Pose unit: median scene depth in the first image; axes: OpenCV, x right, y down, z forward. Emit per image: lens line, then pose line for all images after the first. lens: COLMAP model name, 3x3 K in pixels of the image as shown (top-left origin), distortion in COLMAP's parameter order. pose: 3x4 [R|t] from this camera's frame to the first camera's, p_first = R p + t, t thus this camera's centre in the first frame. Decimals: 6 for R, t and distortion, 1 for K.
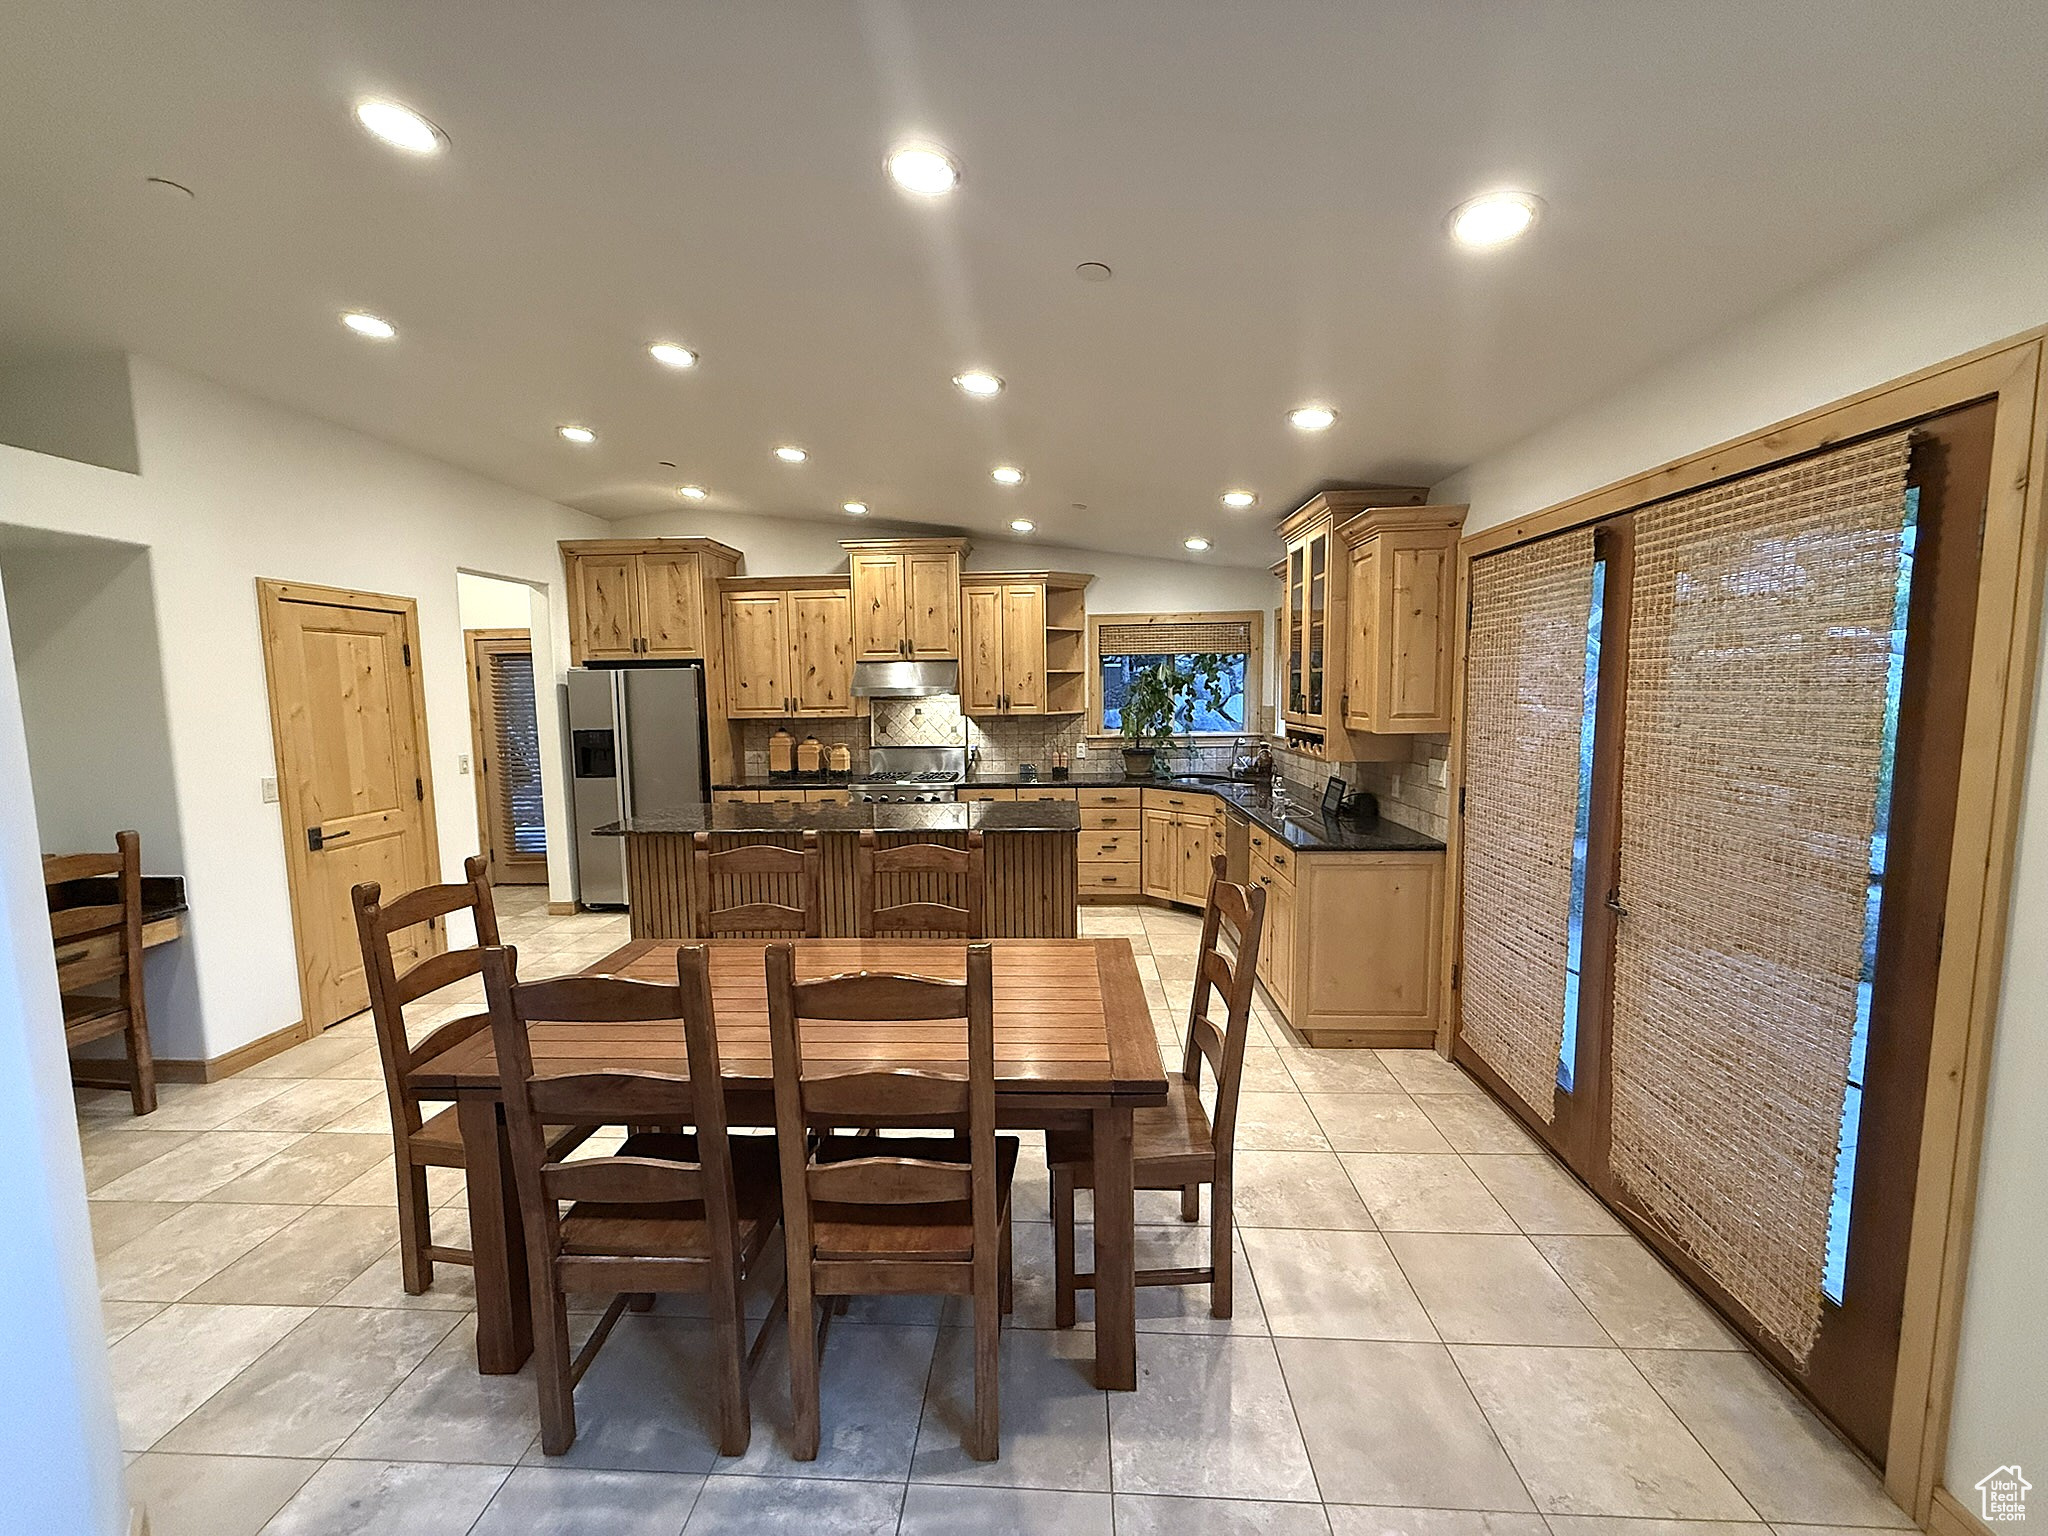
lens RADIAL K [[814.2, 0, 1019.1], [0, 814.2, 769.4], [0, 0, 1]] dist [-0.001961, -0.000487]
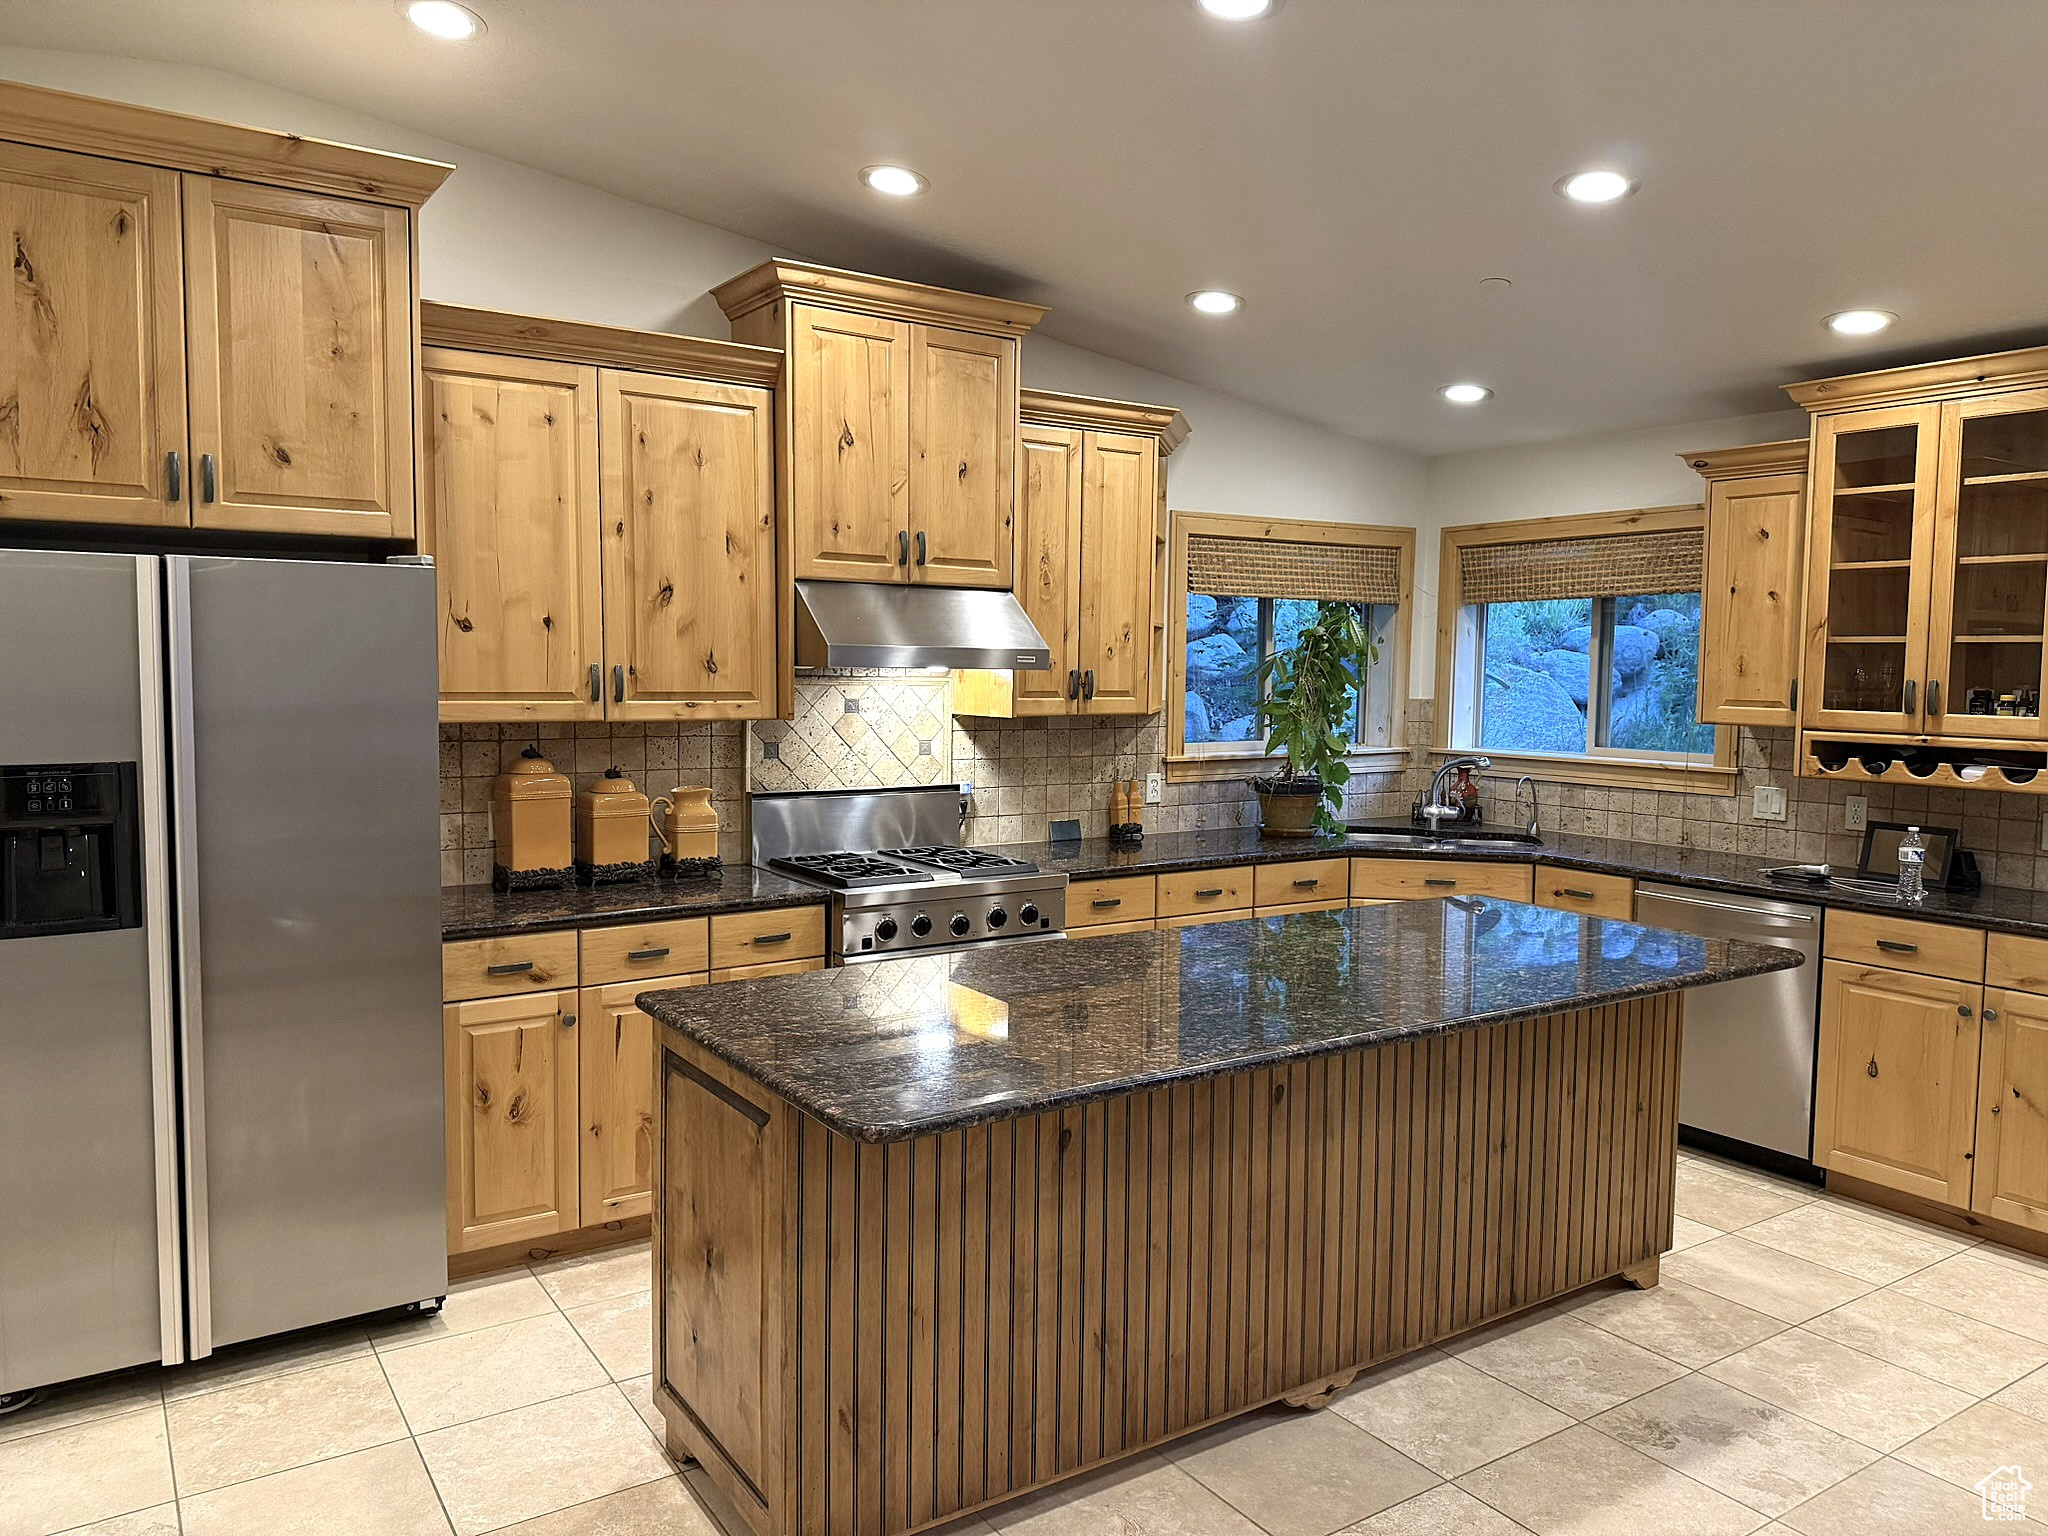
lens RADIAL K [[1436.7, 0, 1024.0], [0, 1436.7, 768.0], [0, 0, 1]] dist [0.106202, -0.130485]
pose [[0.798135, -0.021409, 0.602099, -0.545895], [0.036614, 0.999245, -0.013005, -0.028644], [-0.601366, 0.032425, 0.798316, 0.392826]]
